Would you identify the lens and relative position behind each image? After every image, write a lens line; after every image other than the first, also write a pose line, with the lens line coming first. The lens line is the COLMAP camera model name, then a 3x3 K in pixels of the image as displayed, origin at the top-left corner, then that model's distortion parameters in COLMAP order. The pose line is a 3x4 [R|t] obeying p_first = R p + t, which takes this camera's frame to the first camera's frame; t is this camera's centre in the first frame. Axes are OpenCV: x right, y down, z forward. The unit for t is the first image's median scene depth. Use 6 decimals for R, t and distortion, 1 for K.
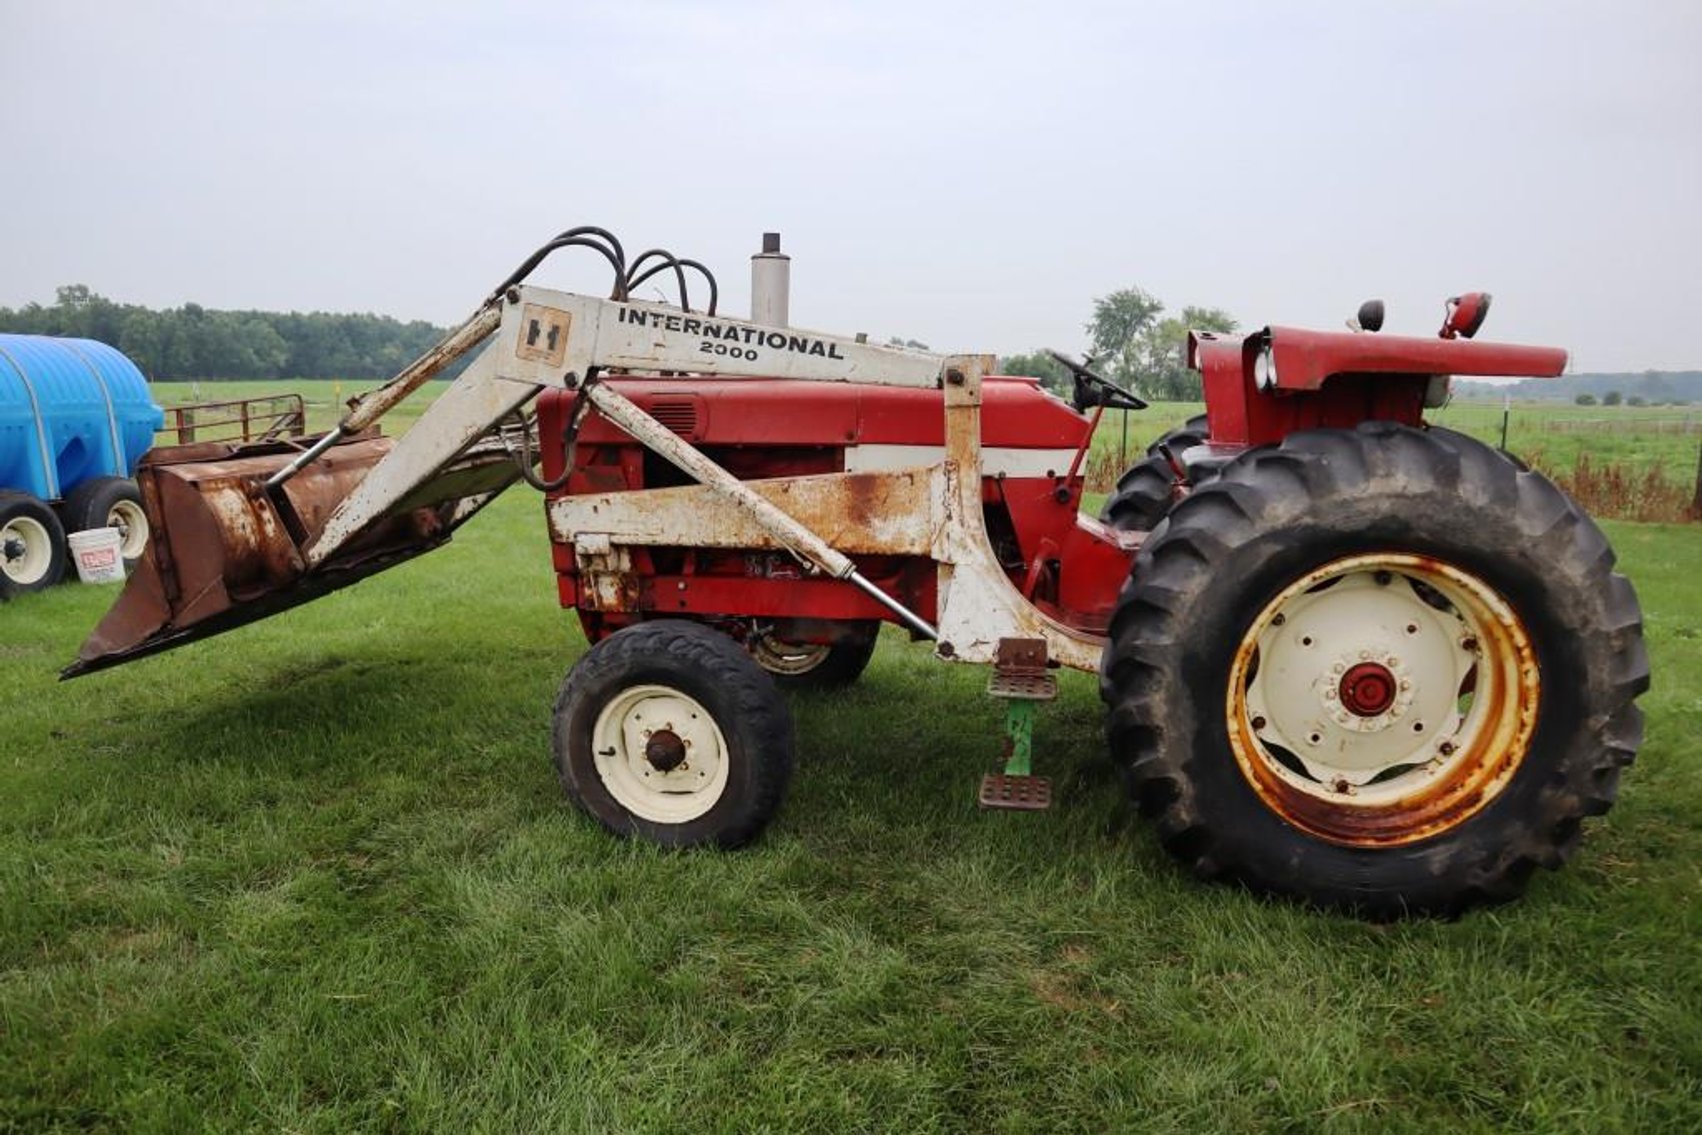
lens RADIAL K [[1233.6, 0, 851.0], [0, 1233.6, 567.5], [0, 0, 1]] dist [-0.112166, 0.066003]
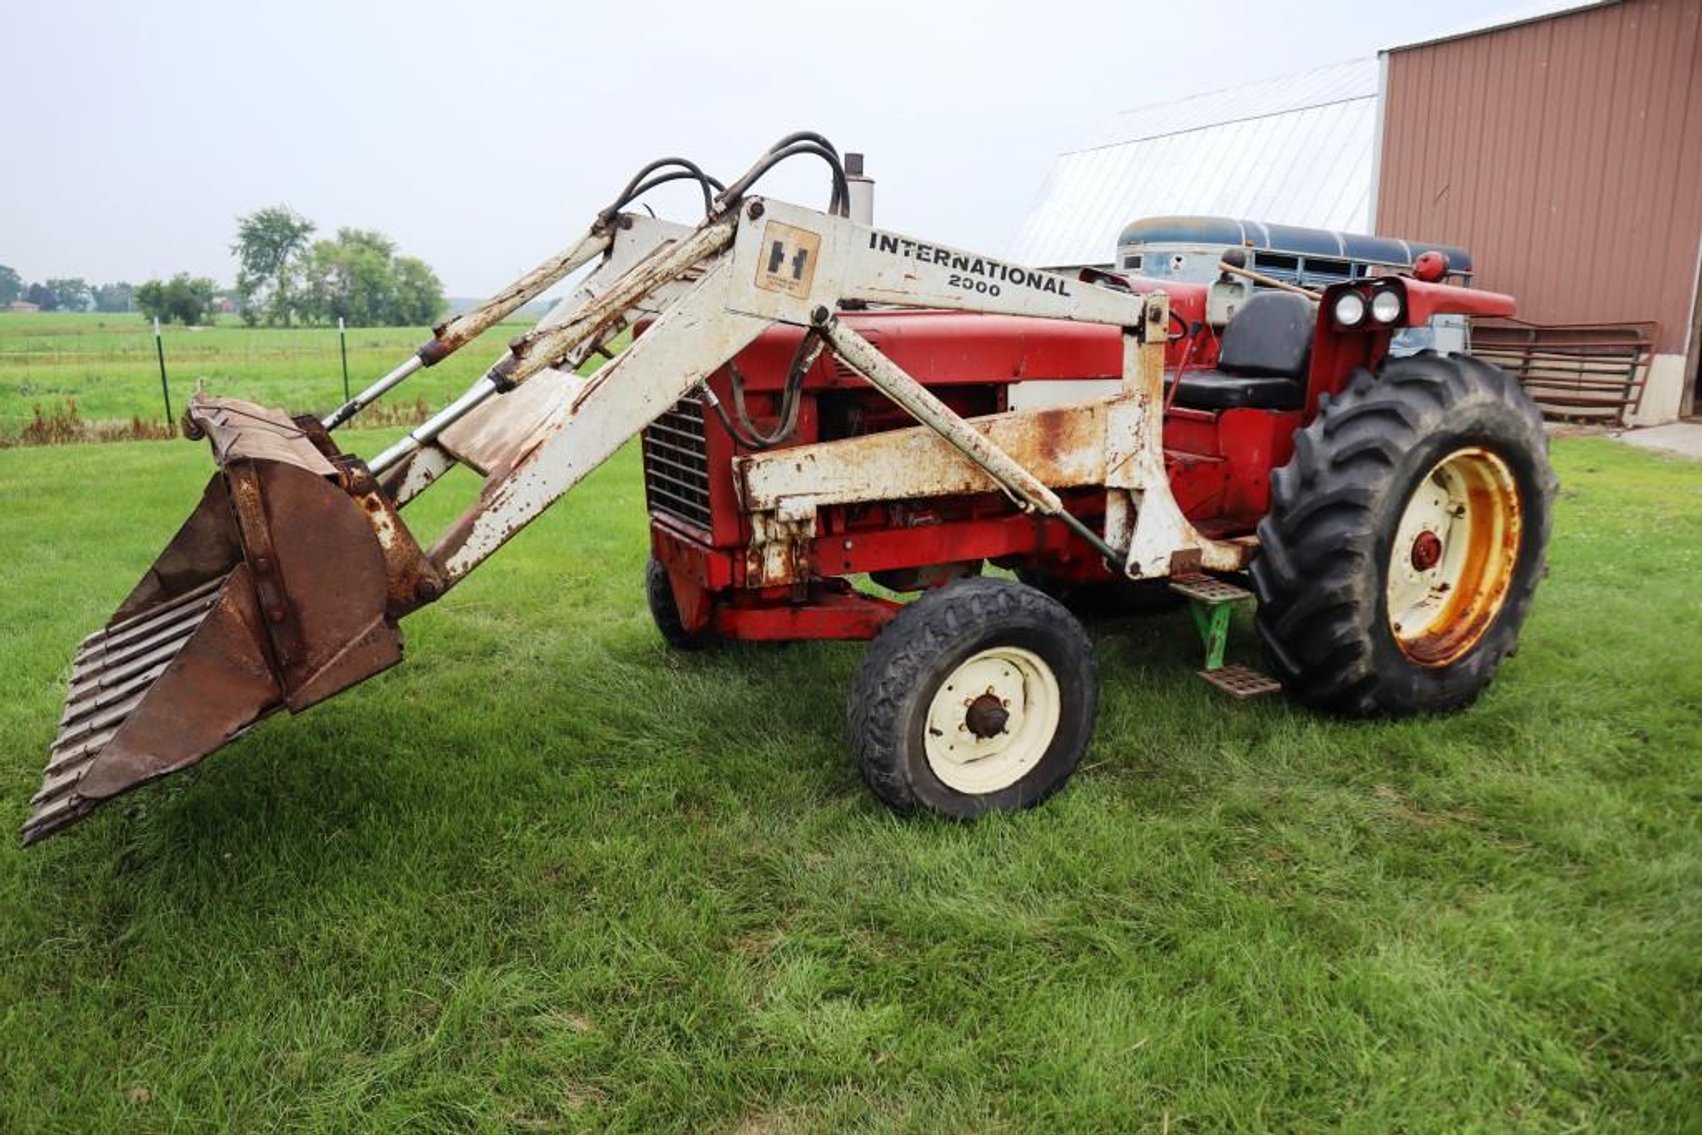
lens RADIAL K [[1233.6, 0, 851.0], [0, 1233.6, 567.5], [0, 0, 1]] dist [-0.112166, 0.066003]
pose [[0.748229, -0.134799, 0.649602, -0.808072], [0.096146, 0.990836, 0.094865, -0.060779], [-0.656437, -0.008523, 0.754333, 0.355234]]
